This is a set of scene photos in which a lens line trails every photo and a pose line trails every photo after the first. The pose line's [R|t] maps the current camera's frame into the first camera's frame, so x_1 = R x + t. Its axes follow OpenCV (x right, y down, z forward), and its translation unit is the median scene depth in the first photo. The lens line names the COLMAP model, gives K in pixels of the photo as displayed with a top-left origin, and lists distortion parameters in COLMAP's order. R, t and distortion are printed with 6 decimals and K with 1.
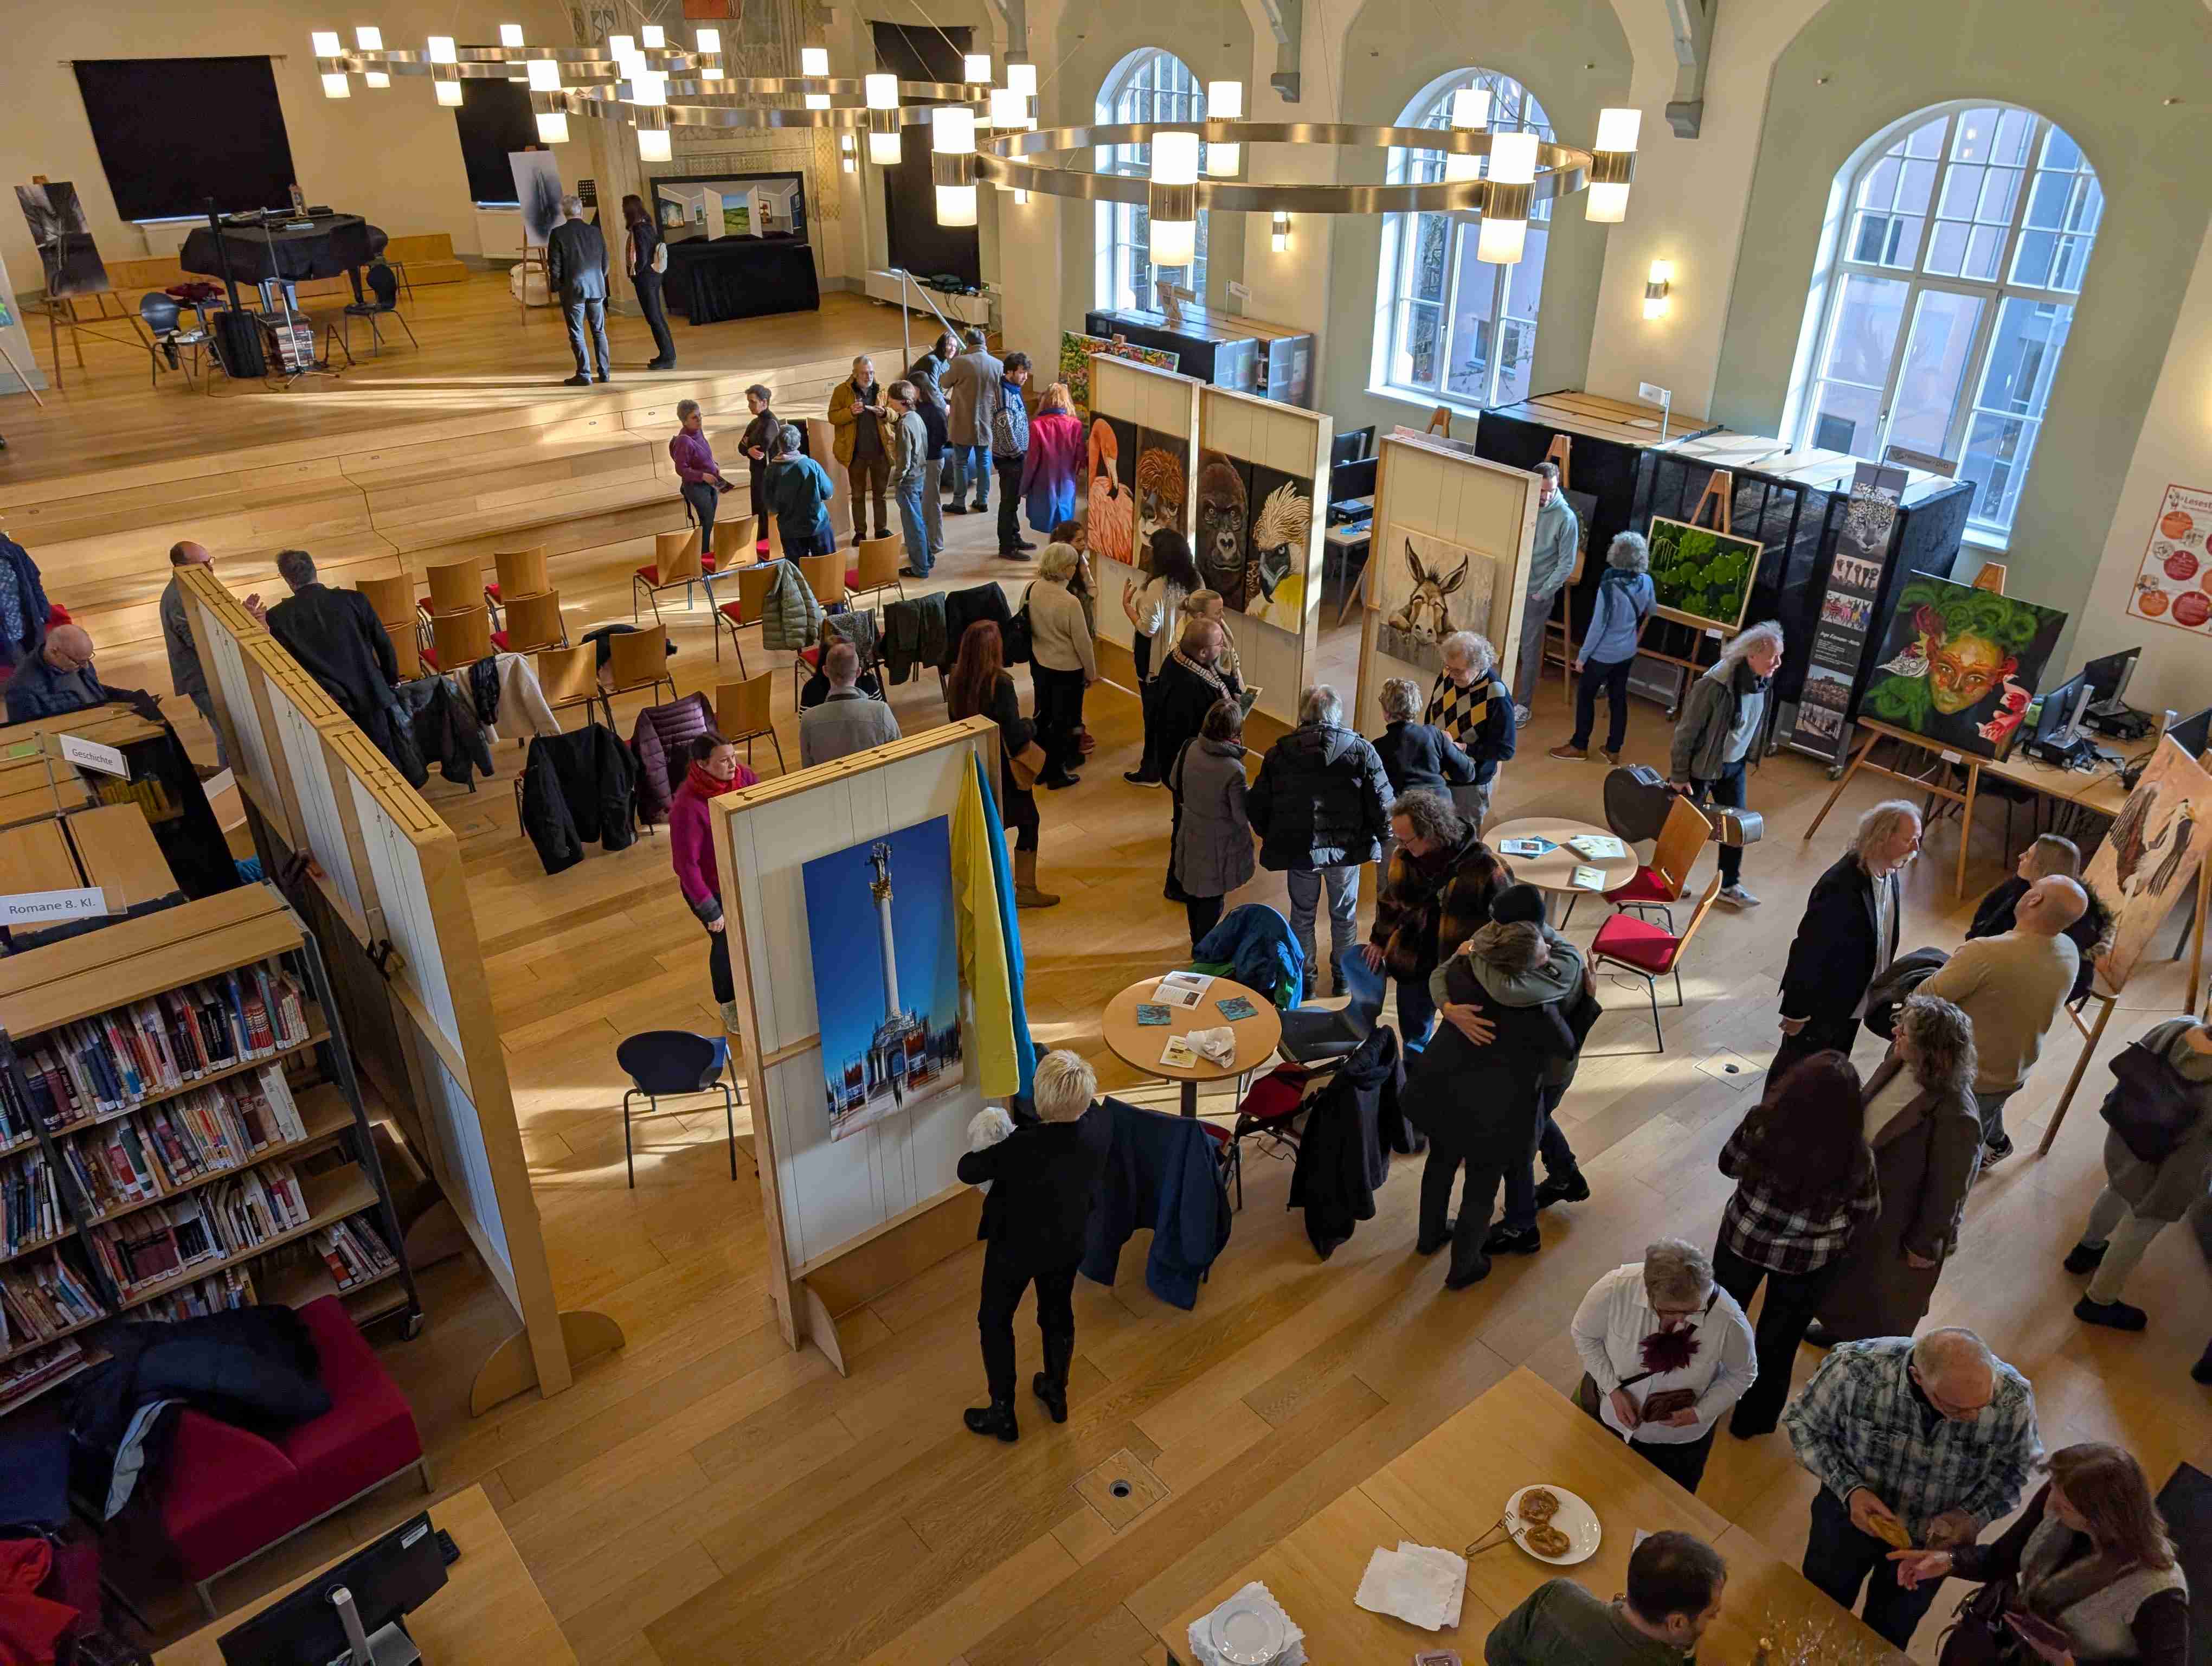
lens RADIAL K [[1590.0, 0, 1136.3], [0, 1590.0, 836.5], [0, 0, 1]] dist [0.037574, -0.035371]
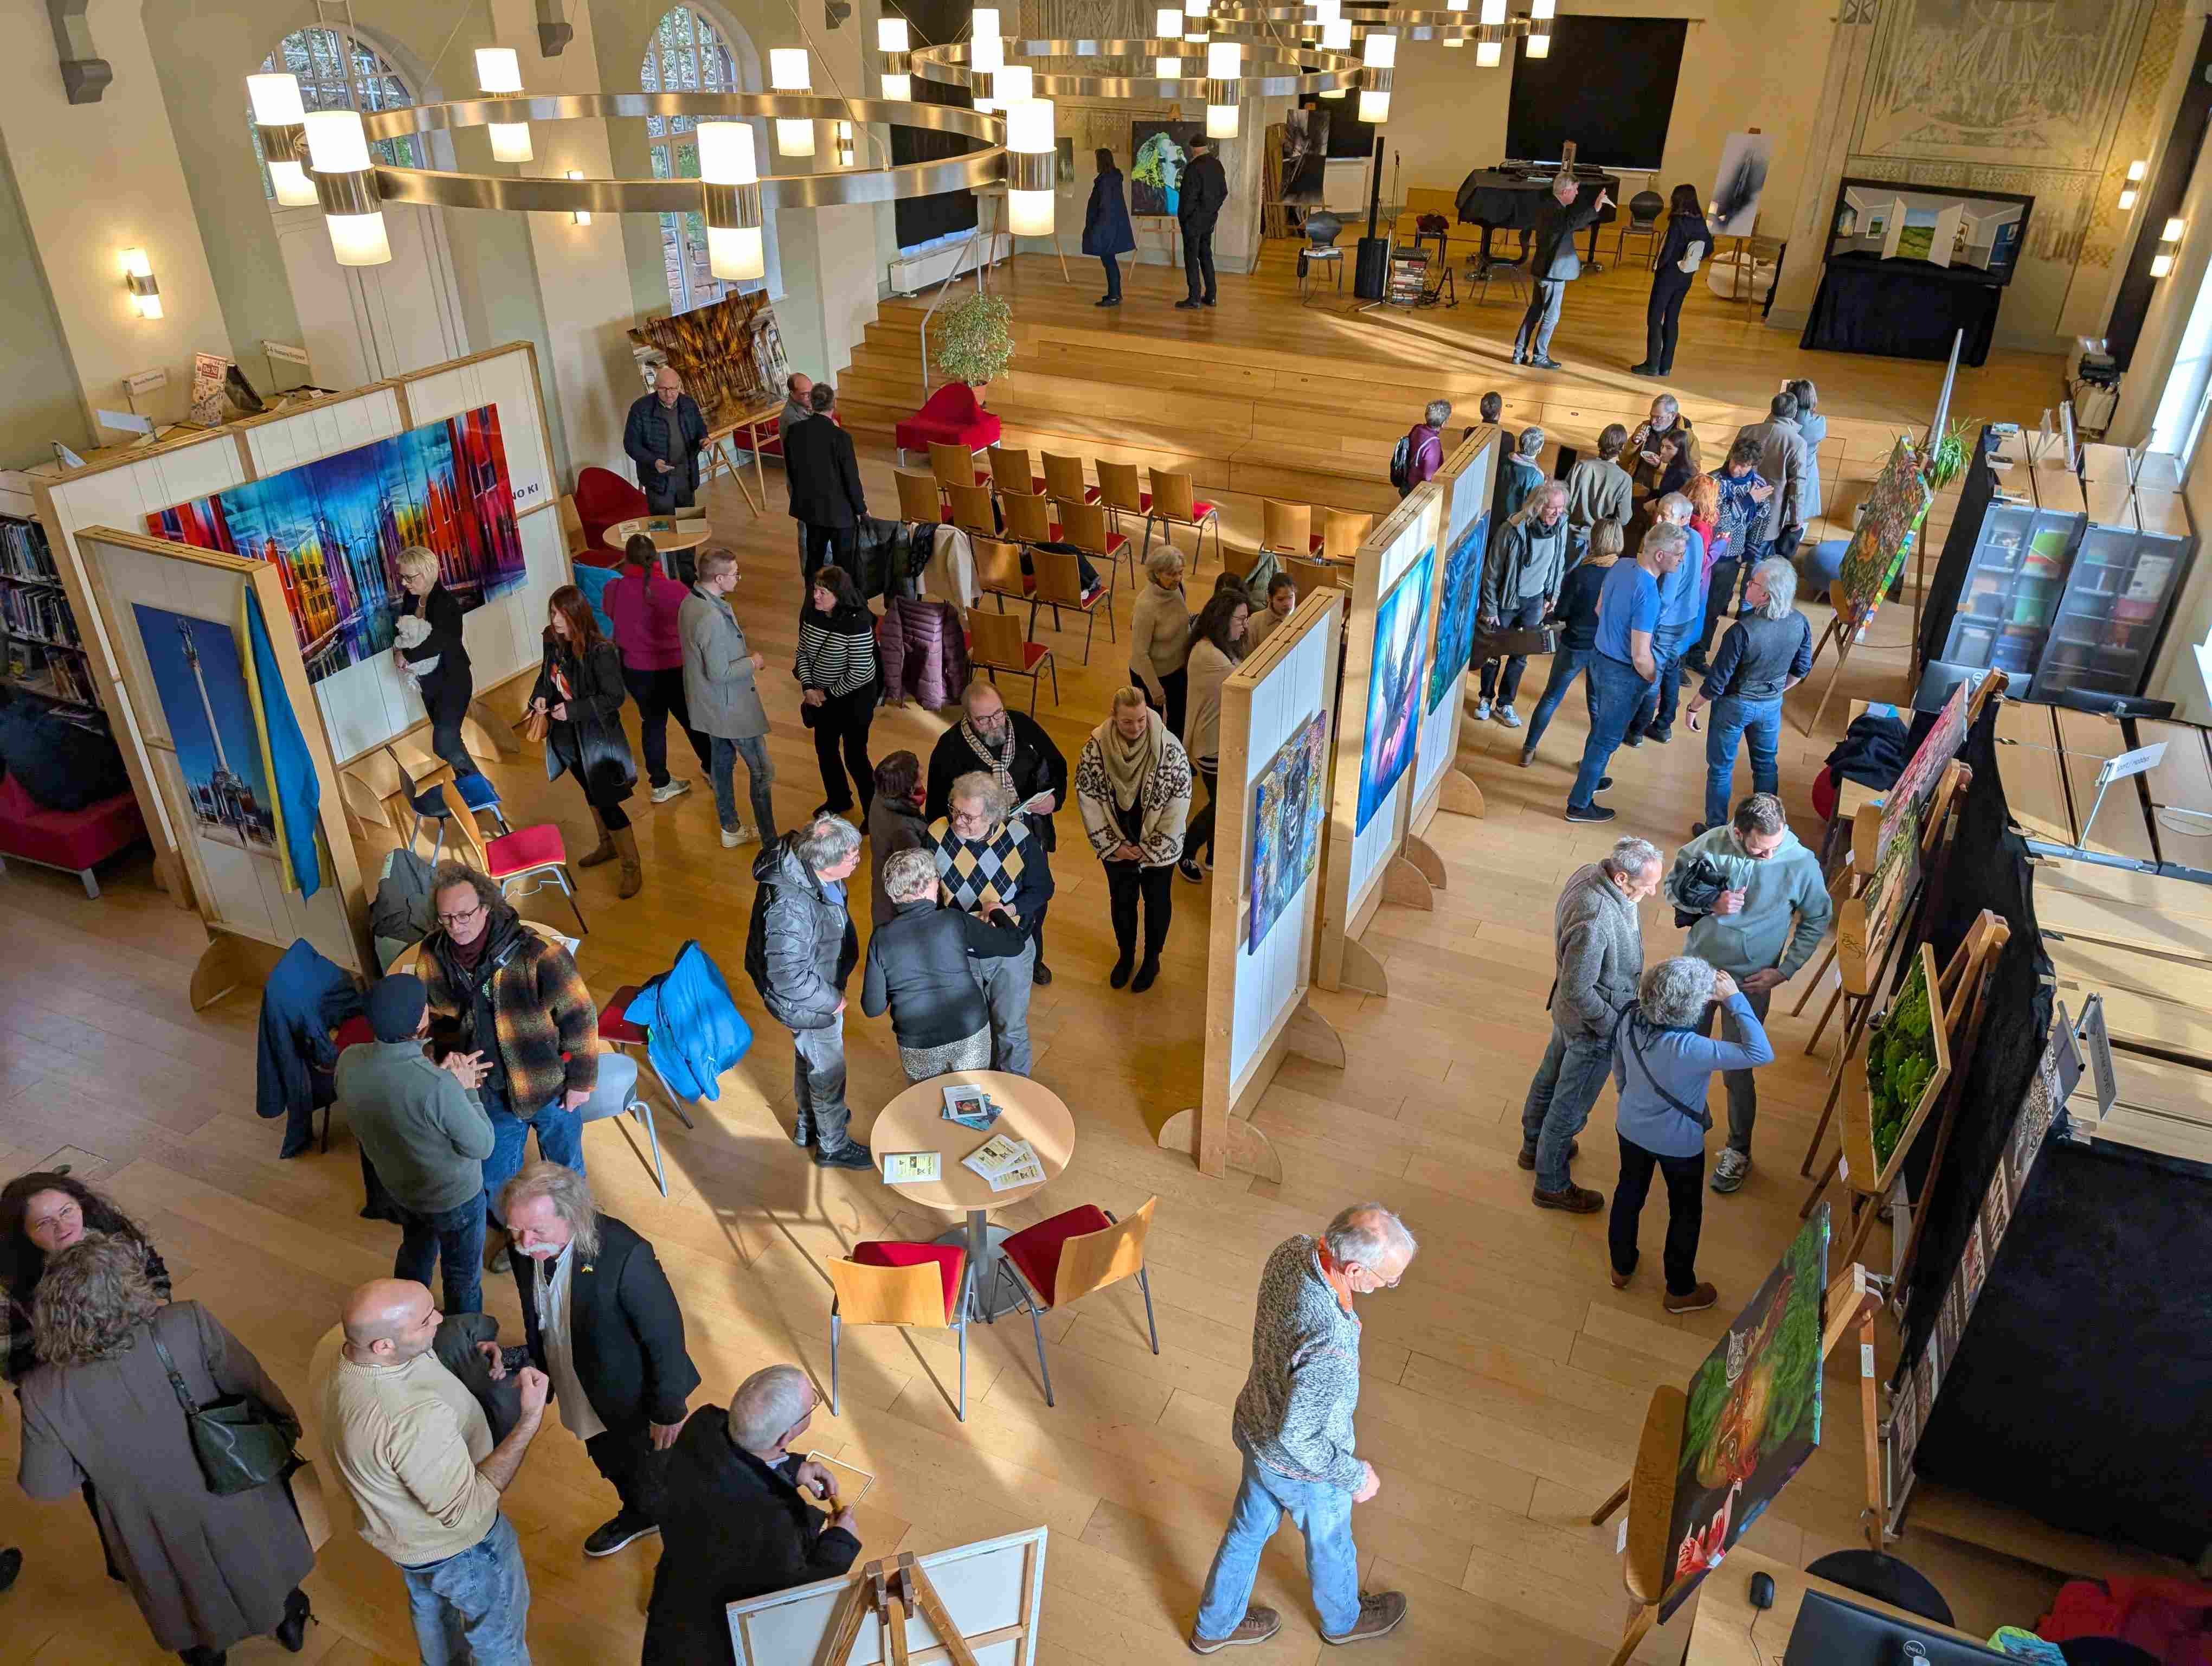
lens RADIAL K [[1590.0, 0, 1136.3], [0, 1590.0, 836.5], [0, 0, 1]] dist [0.037574, -0.035371]
pose [[0.433885, 0.451546, -0.779647, 0.370309], [-0.442368, 0.860624, 0.252262, -0.150960], [0.784891, 0.235439, 0.573162, 0.278313]]
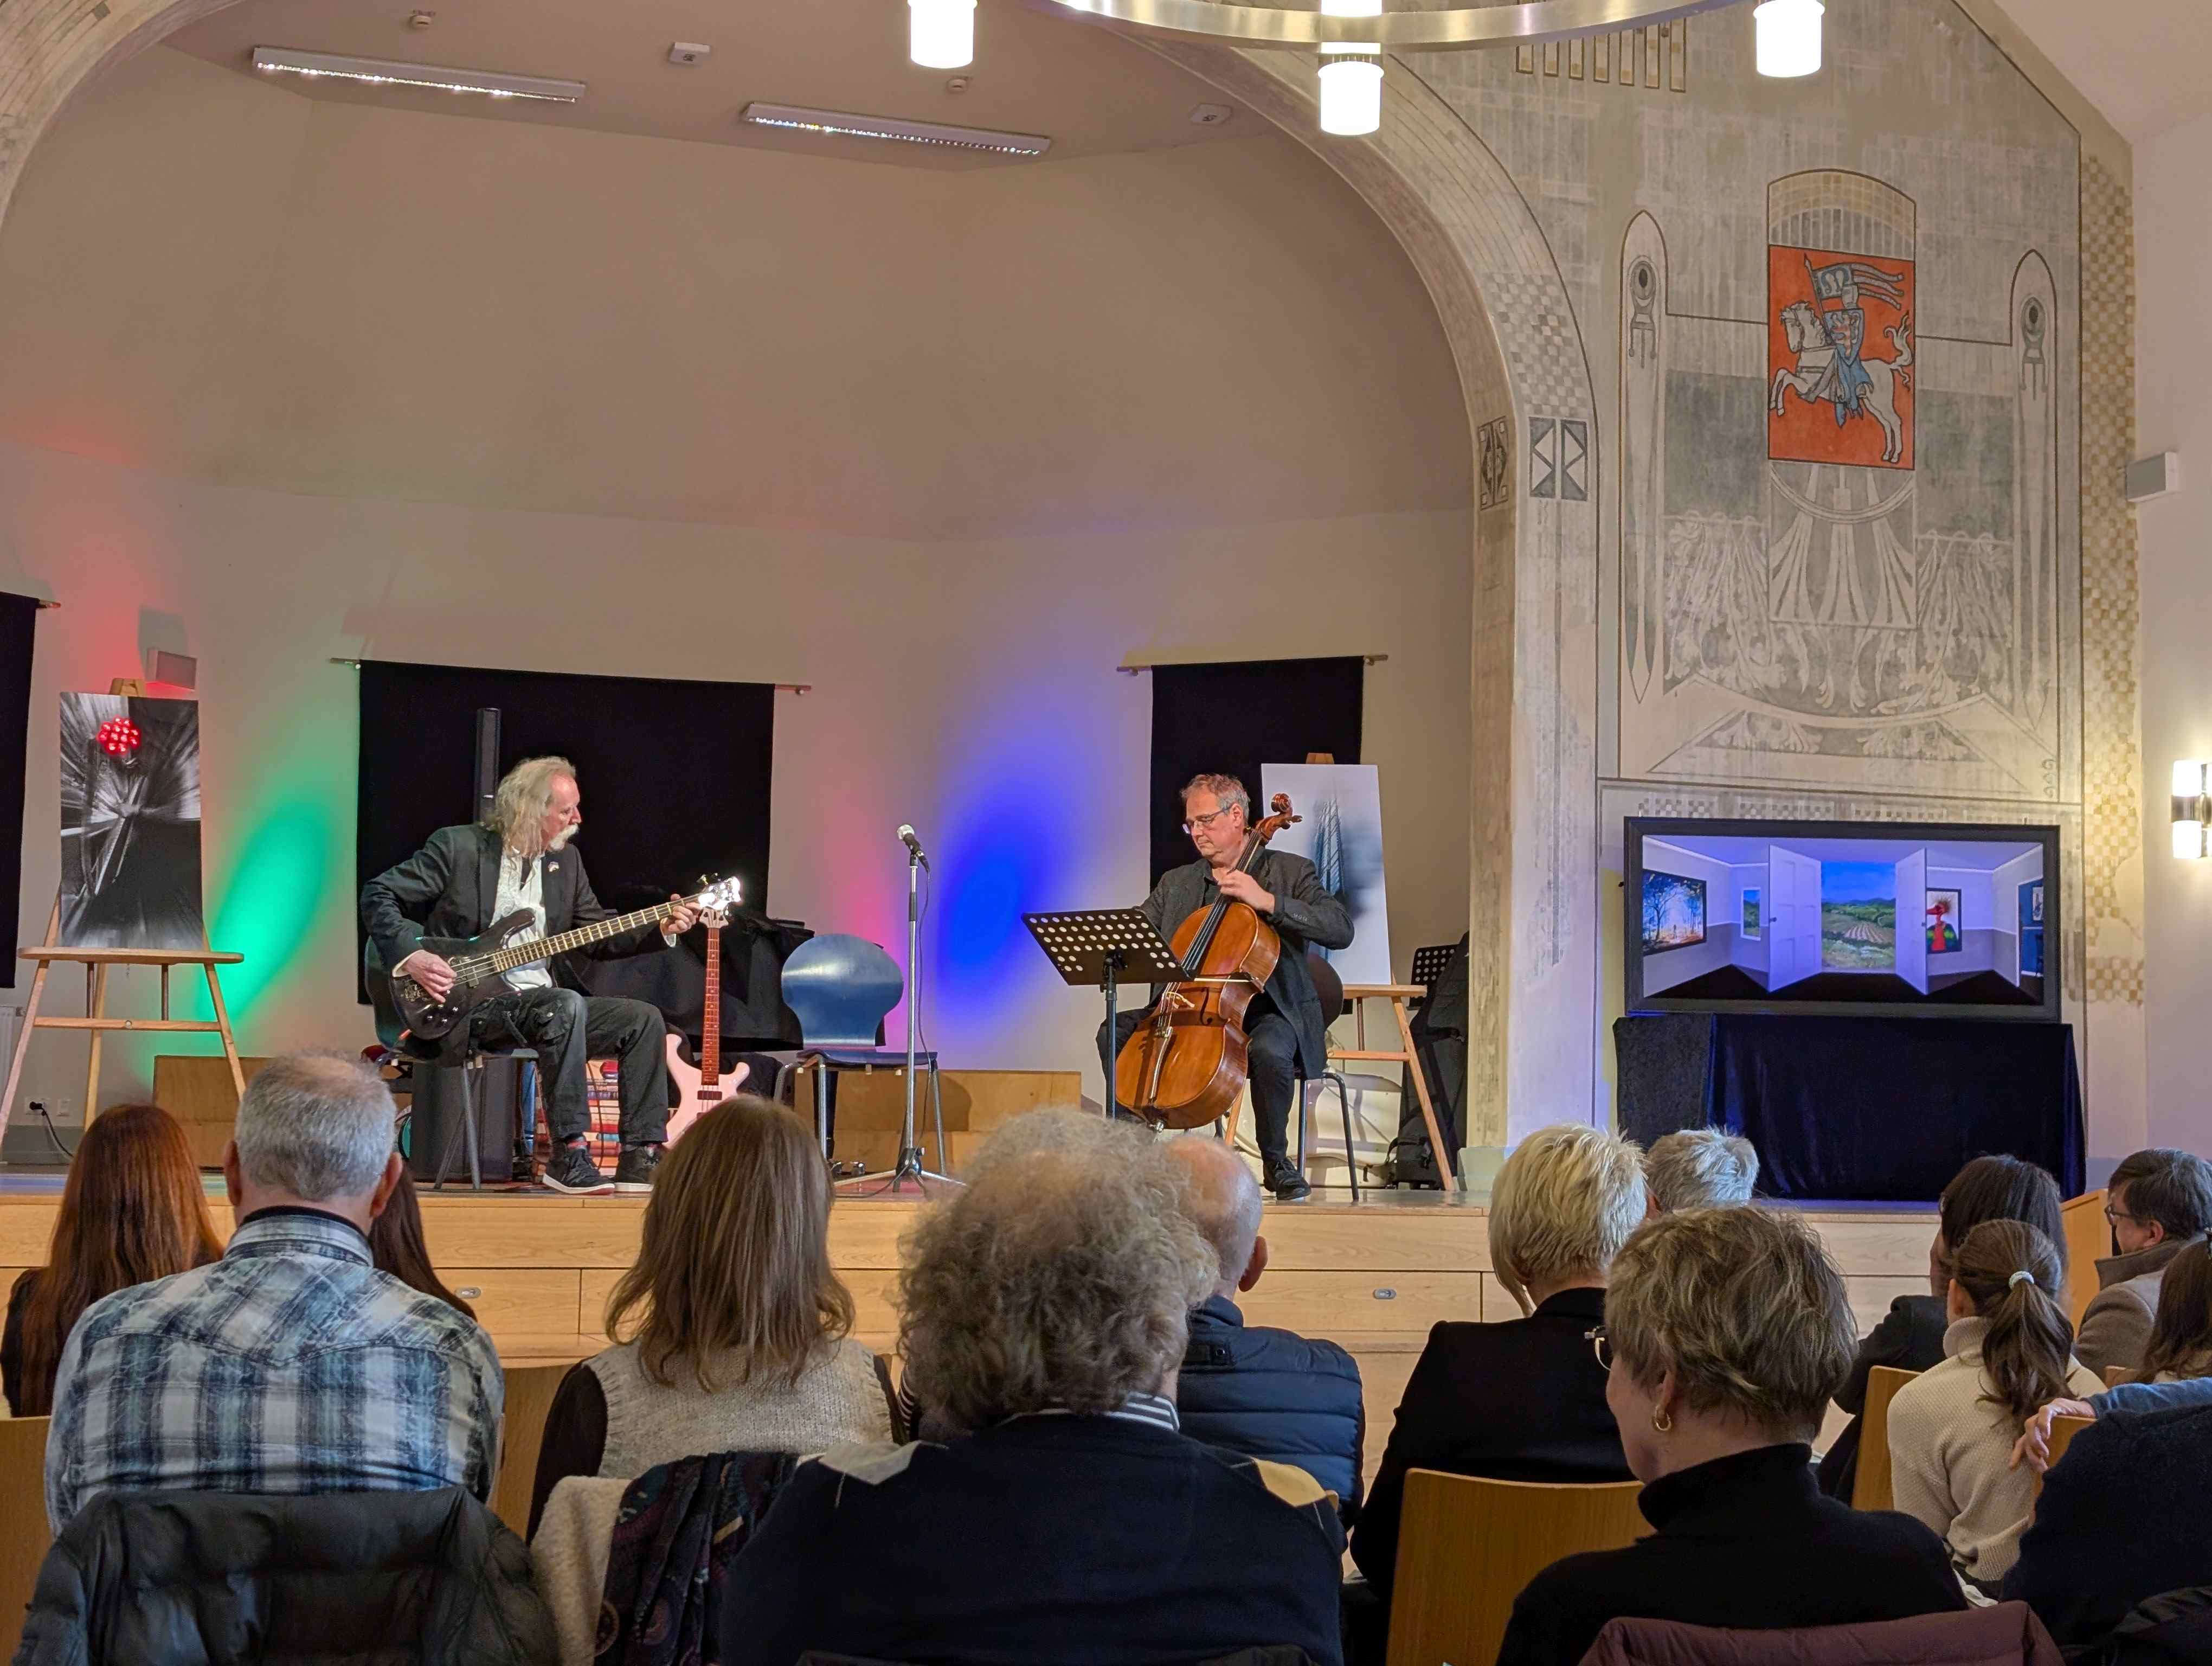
lens RADIAL K [[3398.8, 0, 1099.5], [0, 3398.8, 831.2], [0, 0, 1]] dist [0.191573, -0.755724]
pose [[0.924751, -0.028591, -0.379498, -0.122659], [-0.188729, 0.831469, -0.522532, 0.009597], [0.330481, 0.554834, 0.763506, 0.379978]]
